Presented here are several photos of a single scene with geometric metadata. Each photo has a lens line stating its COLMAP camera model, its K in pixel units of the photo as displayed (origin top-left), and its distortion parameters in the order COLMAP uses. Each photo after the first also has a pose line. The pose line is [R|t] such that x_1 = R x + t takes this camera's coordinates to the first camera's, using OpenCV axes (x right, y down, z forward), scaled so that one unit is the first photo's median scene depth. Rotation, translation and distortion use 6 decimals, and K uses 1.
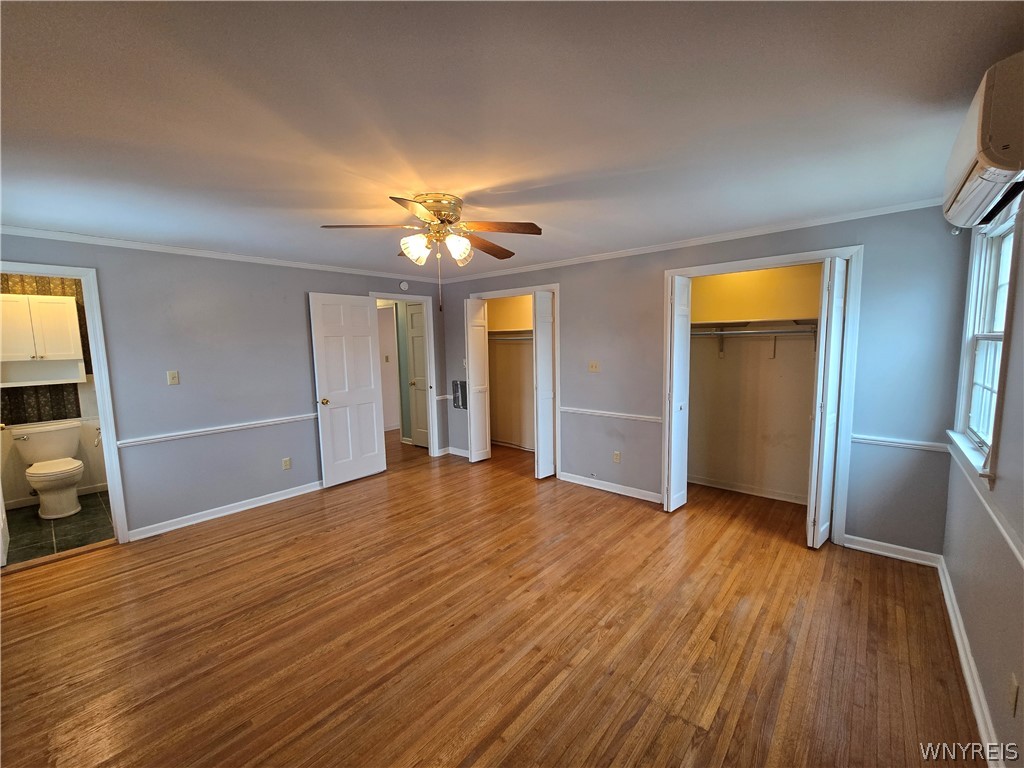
lens RADIAL K [[418.0, 0, 511.9], [0, 418.0, 387.5], [0, 0, 1]] dist [0.068662, 0.000015]
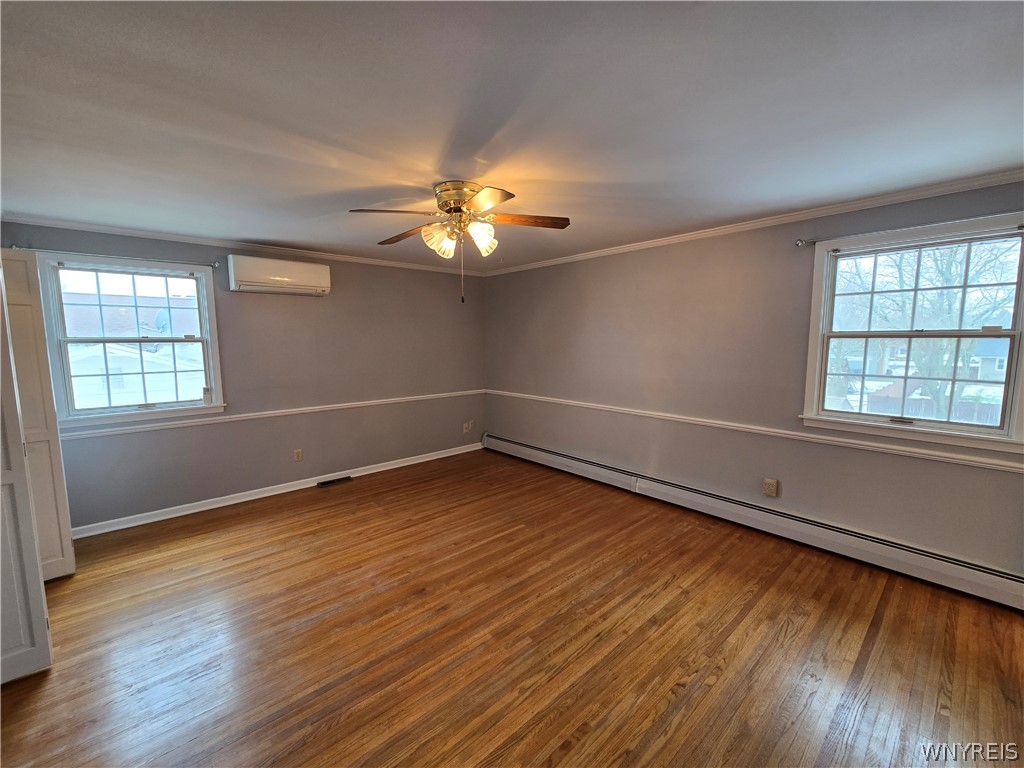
lens RADIAL K [[418.0, 0, 511.9], [0, 418.0, 387.5], [0, 0, 1]] dist [0.068662, 0.000015]
pose [[-0.990819, 0.014083, 0.134462, -0.416747], [0.044872, 0.972438, 0.228805, -0.206203], [-0.127533, 0.232738, -0.964141, 2.004721]]
